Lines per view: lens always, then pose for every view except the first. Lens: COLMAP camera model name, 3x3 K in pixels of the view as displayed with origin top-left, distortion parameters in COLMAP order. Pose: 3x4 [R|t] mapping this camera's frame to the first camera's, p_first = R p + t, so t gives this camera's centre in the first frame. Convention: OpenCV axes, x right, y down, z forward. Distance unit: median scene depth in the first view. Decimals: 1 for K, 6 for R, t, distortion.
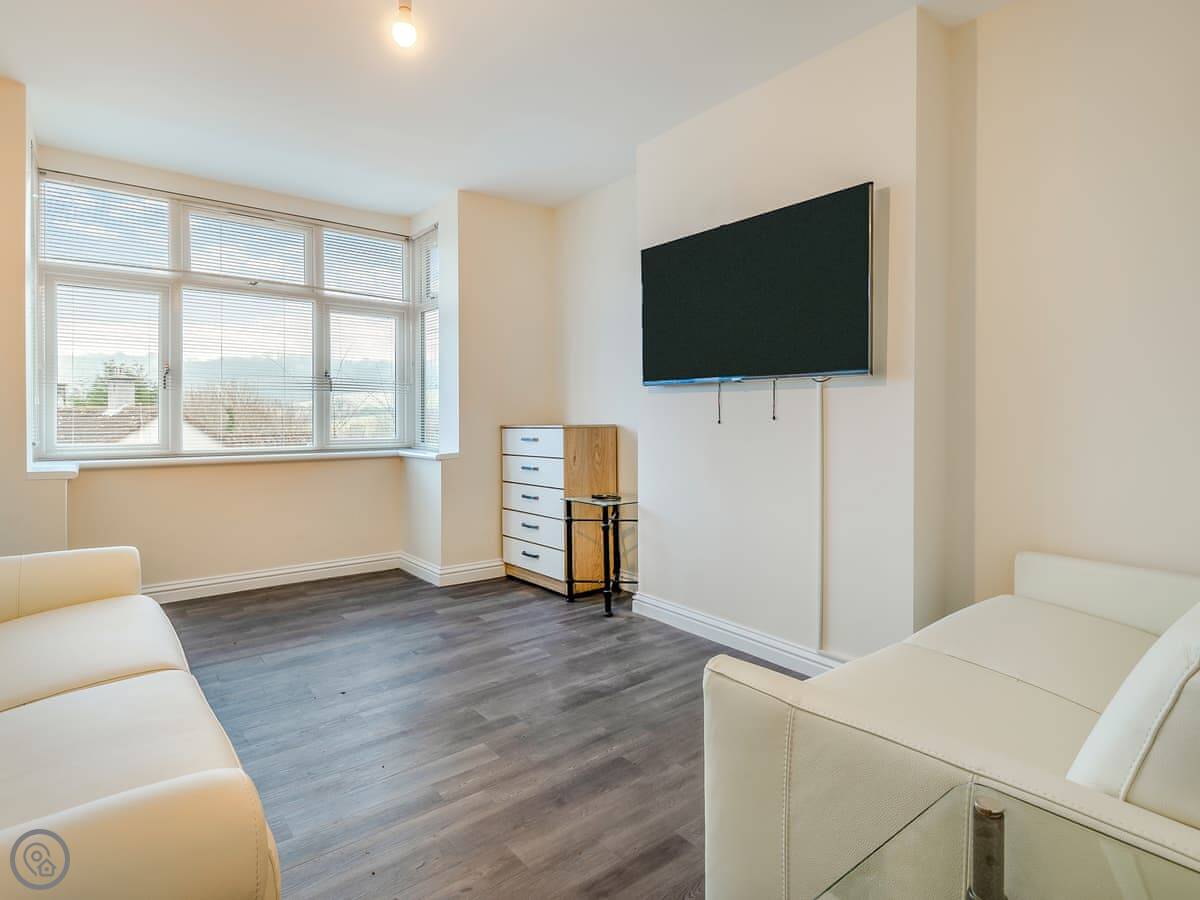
lens RADIAL K [[608.0, 0, 593.1], [0, 608.0, 418.3], [0, 0, 1]] dist [0.018359, -0.015159]
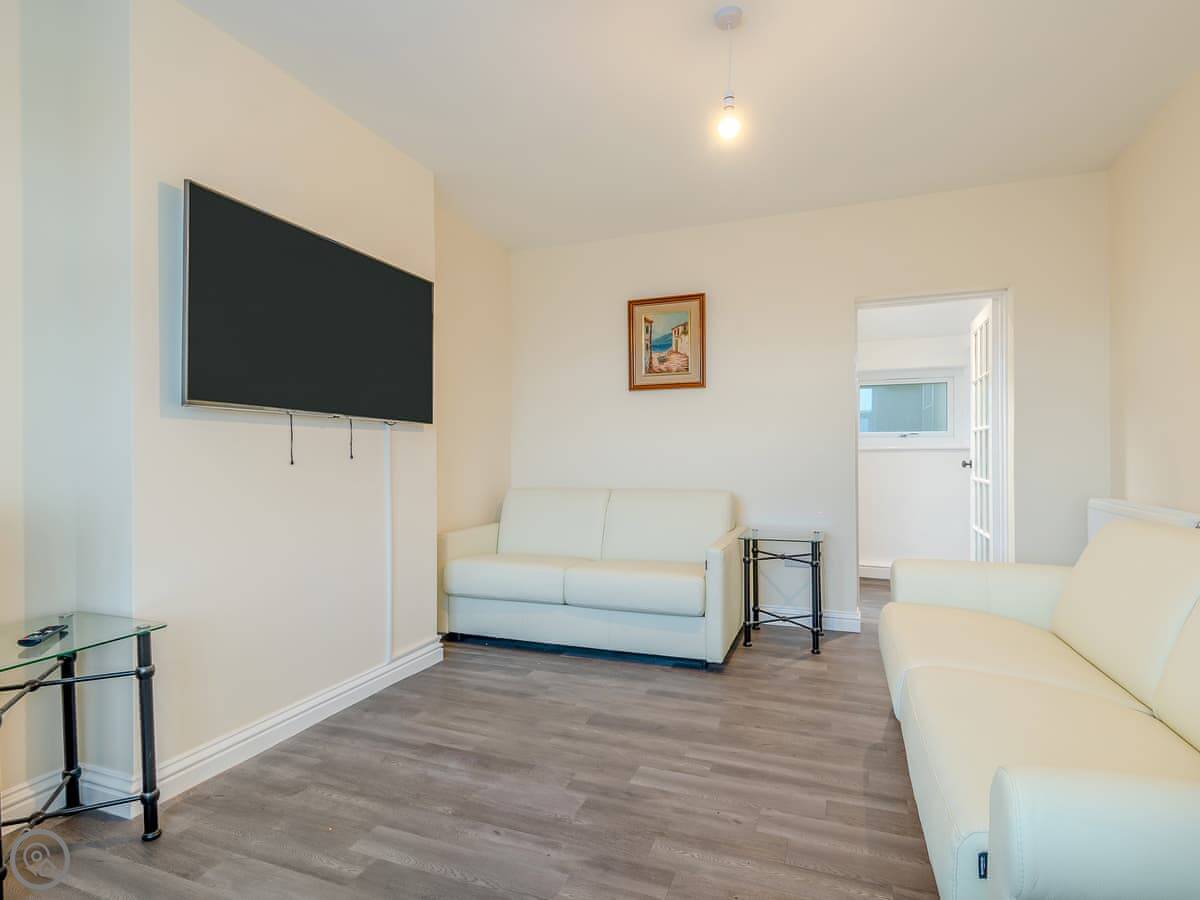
lens RADIAL K [[582.5, 0, 600.0], [0, 582.5, 450.0], [0, 0, 1]] dist [0.004138, 0.000619]
pose [[-0.464888, 0.010742, 0.885304, -0.754618], [0.014436, 0.999885, -0.004552, -0.001924], [-0.885252, 0.010664, -0.464990, 1.112089]]
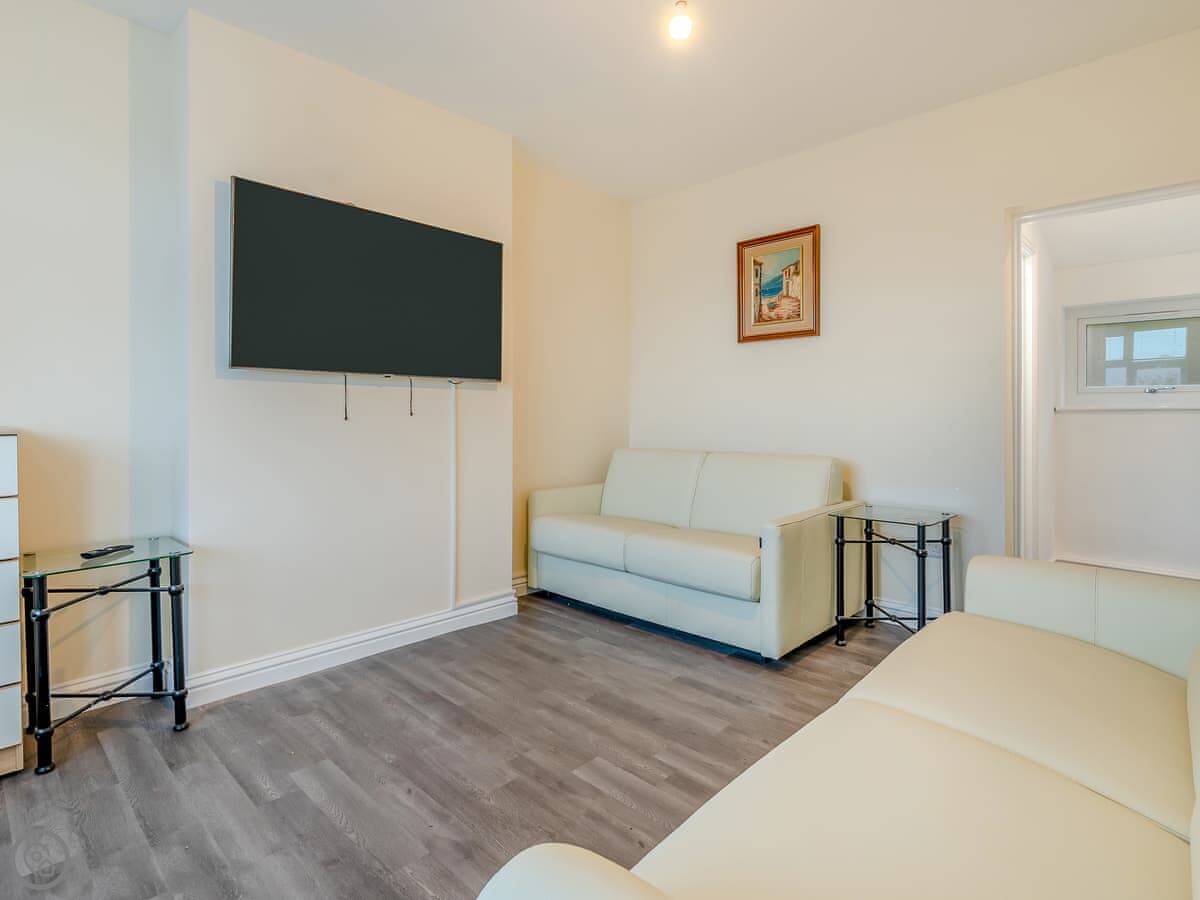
lens RADIAL K [[598.6, 0, 621.2], [0, 598.6, 412.9], [0, 0, 1]] dist [0.014792, -0.000769]
pose [[-0.110566, 0.005536, 0.993853, -0.809288], [0.007971, 0.999957, -0.004683, 0.006029], [-0.993837, 0.007404, -0.110606, 0.769989]]
